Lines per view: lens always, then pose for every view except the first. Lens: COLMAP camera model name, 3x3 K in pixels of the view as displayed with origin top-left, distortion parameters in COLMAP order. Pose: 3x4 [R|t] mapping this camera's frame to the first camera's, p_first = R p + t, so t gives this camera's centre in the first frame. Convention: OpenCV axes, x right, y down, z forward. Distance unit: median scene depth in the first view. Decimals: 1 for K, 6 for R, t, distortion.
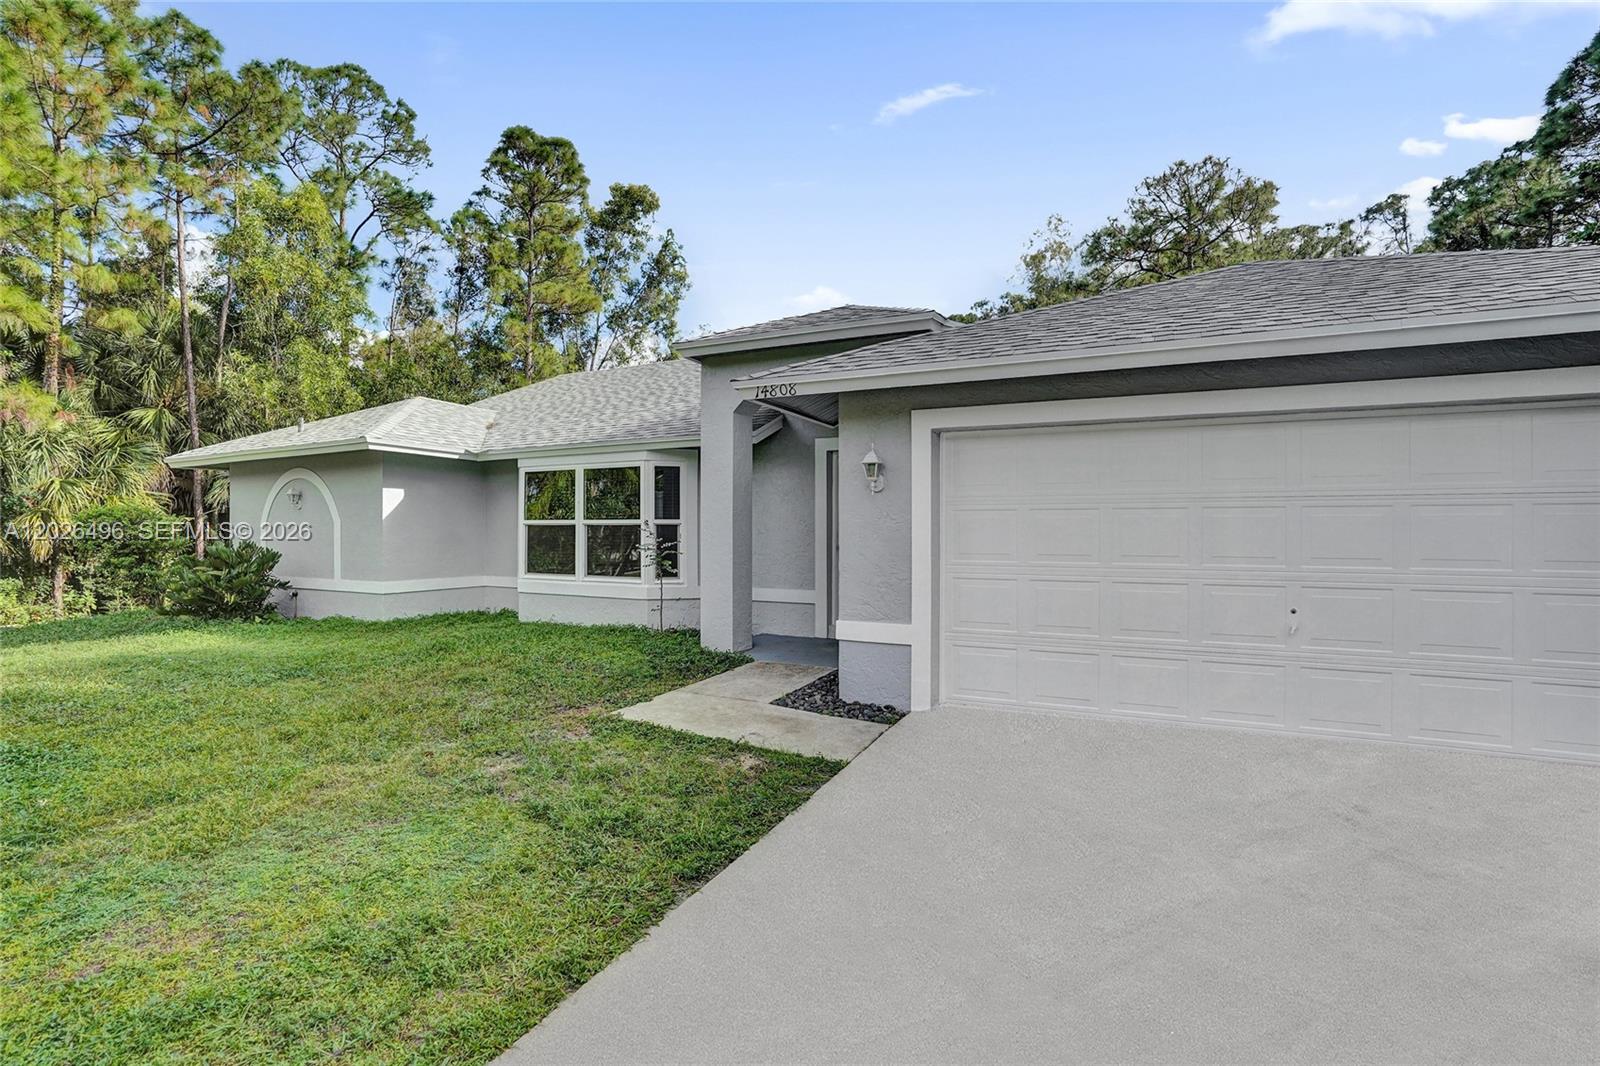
lens RADIAL K [[740.5, 0, 793.6], [0, 740.5, 526.3], [0, 0, 1]] dist [-0.065151, 0.029244]
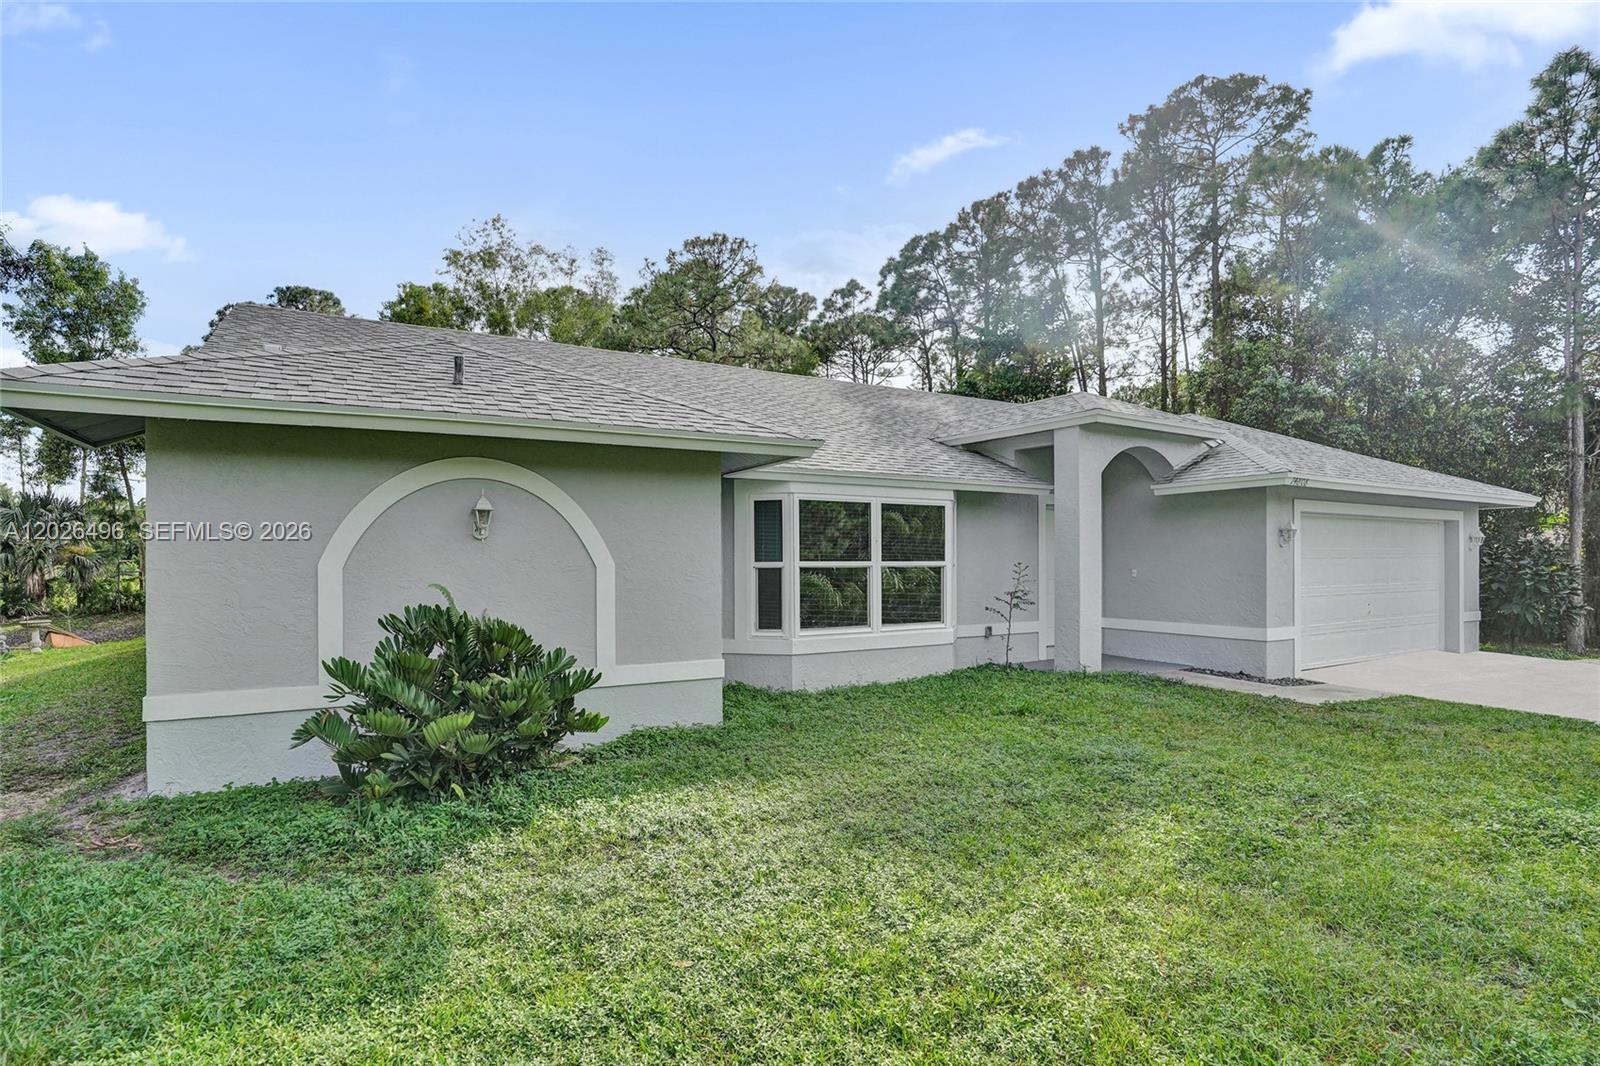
lens RADIAL K [[810.3, 0, 802.2], [0, 810.3, 566.4], [0, 0, 1]] dist [-0.001551, -0.000126]
pose [[0.525192, -0.001814, 0.850982, -1.077731], [0.002484, 0.999997, 0.000599, -0.003483], [-0.850980, 0.001799, 0.525194, 0.538209]]
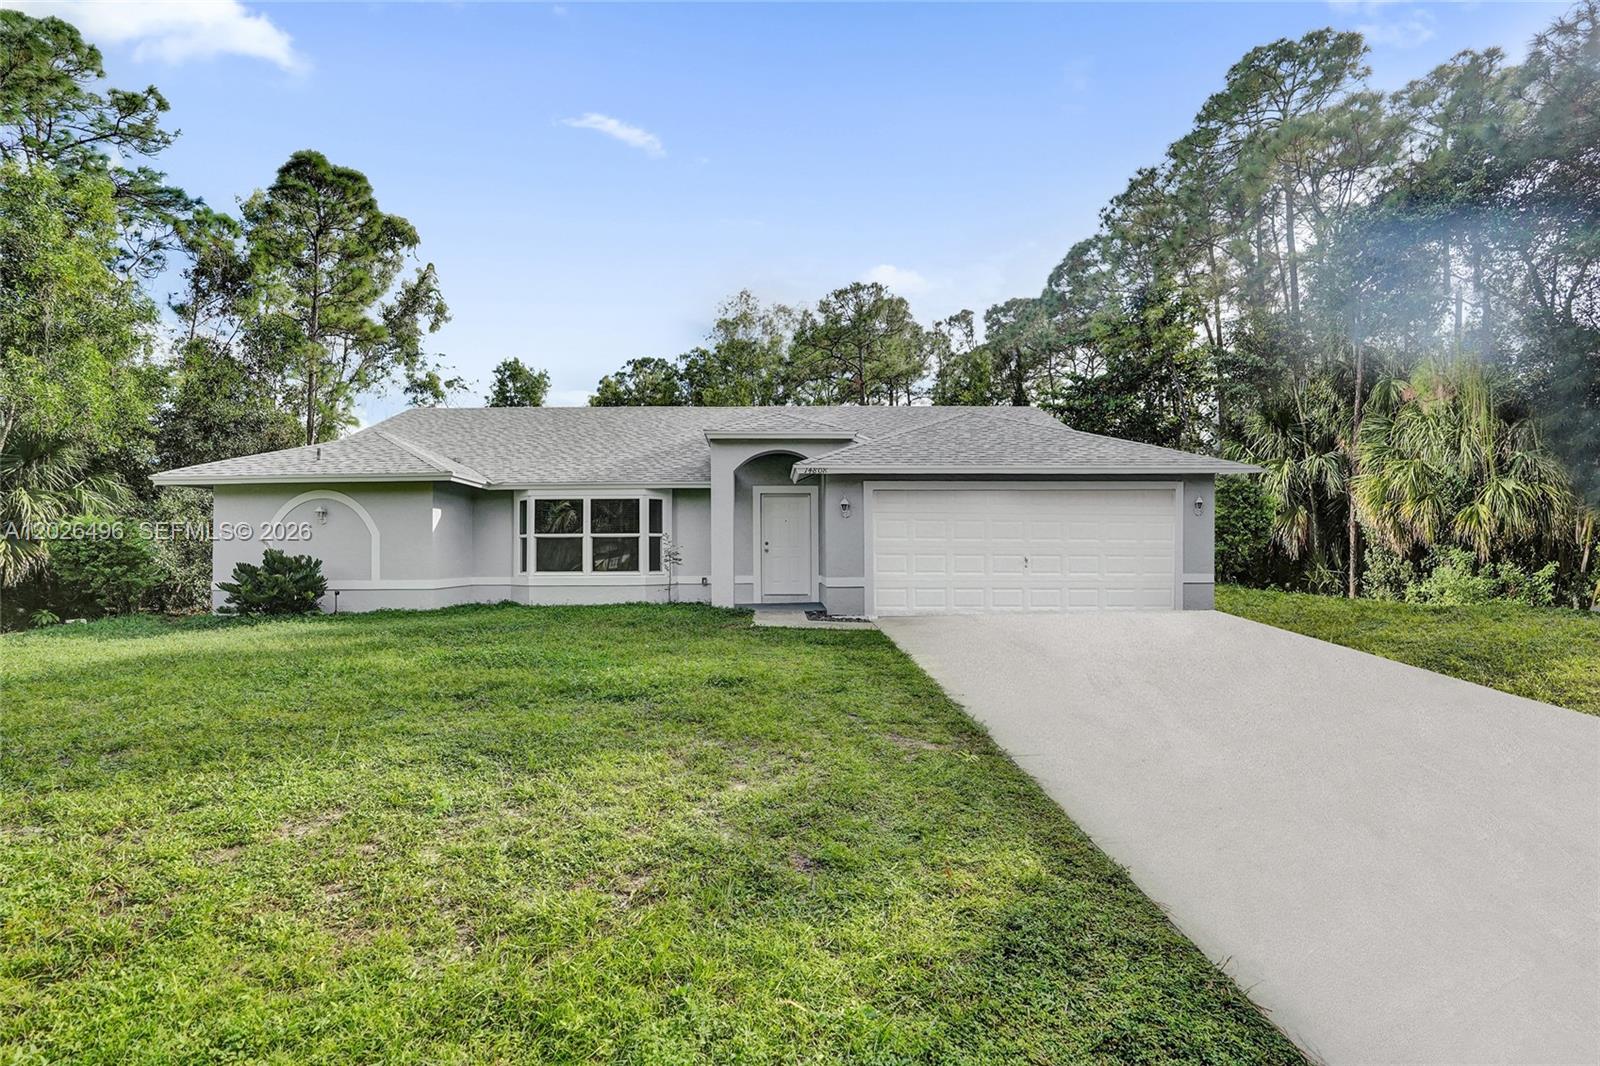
lens RADIAL K [[730.5, 0, 790.2], [0, 730.5, 534.6], [0, 0, 1]] dist [-0.042271, 0.000162]
pose [[0.886277, 0.003675, 0.463140, -0.565554], [0.006581, 0.999768, -0.020527, 0.023681], [-0.463108, 0.021240, 0.886047, -0.436986]]
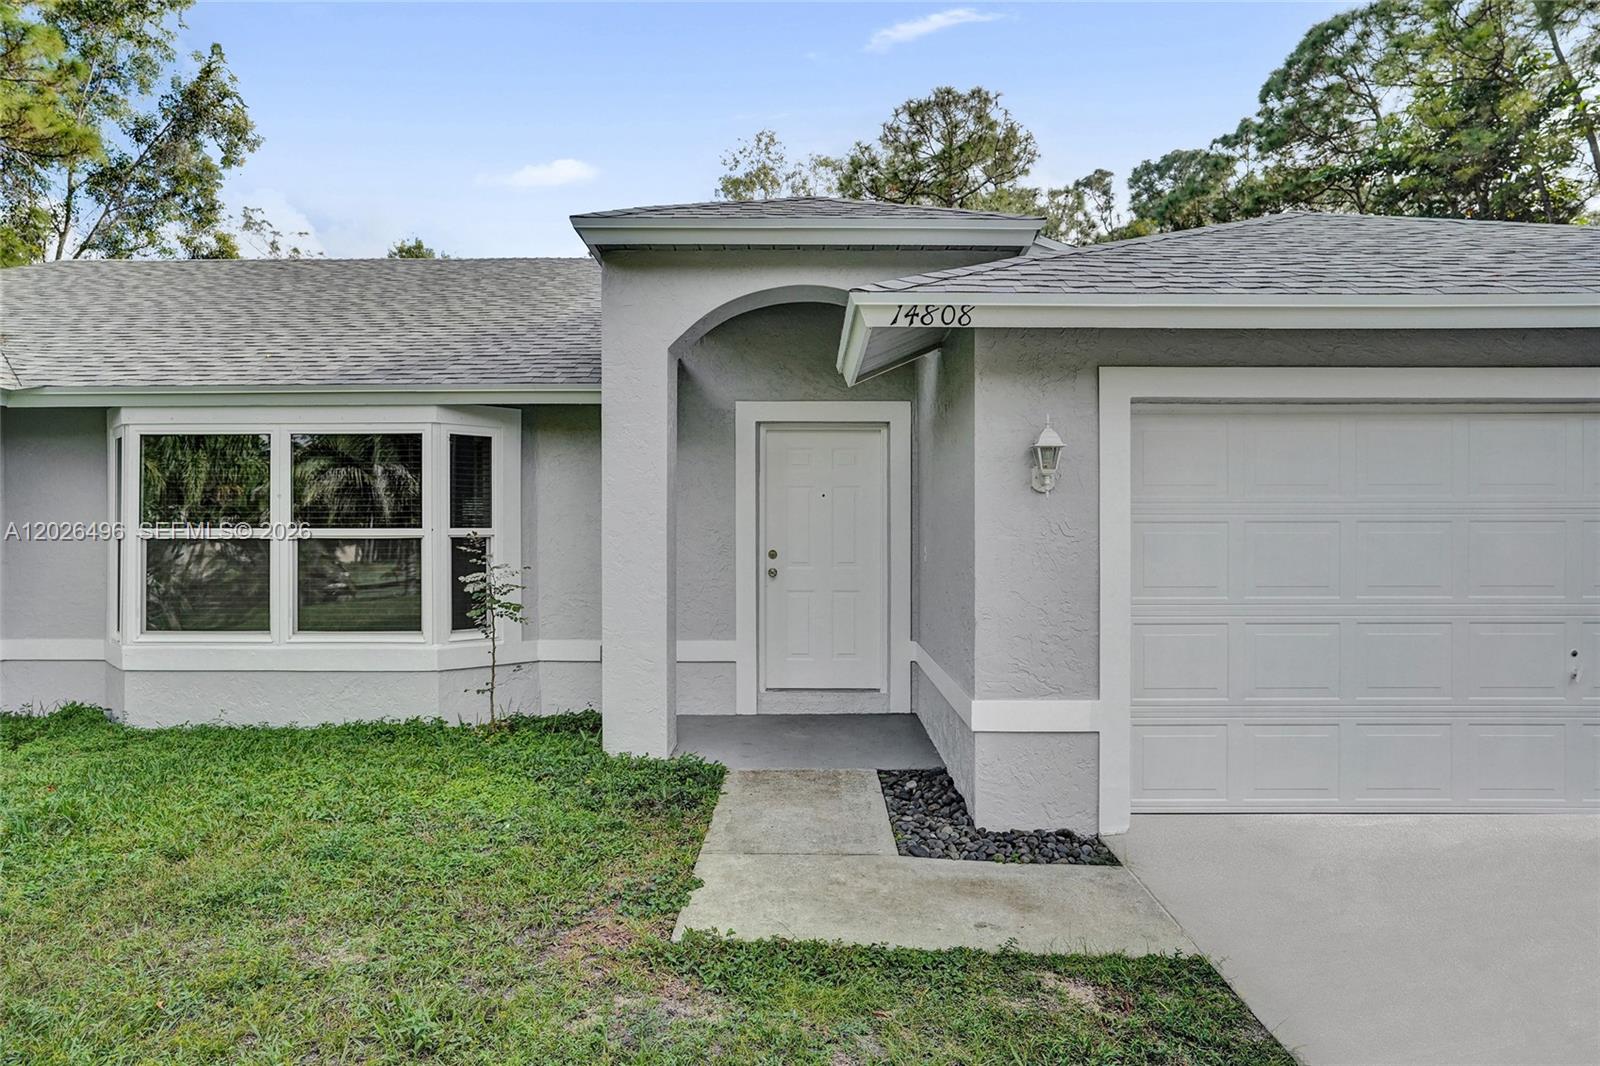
lens RADIAL K [[960.9, 0, 800.0], [0, 960.9, 533.0], [0, 0, 1]] dist [-0.006568, -0.001148]
pose [[0.900986, -0.003760, 0.433833, -0.237294], [0.000502, 0.999971, 0.007624, -0.010122], [-0.433849, -0.006651, 0.900961, 0.195703]]
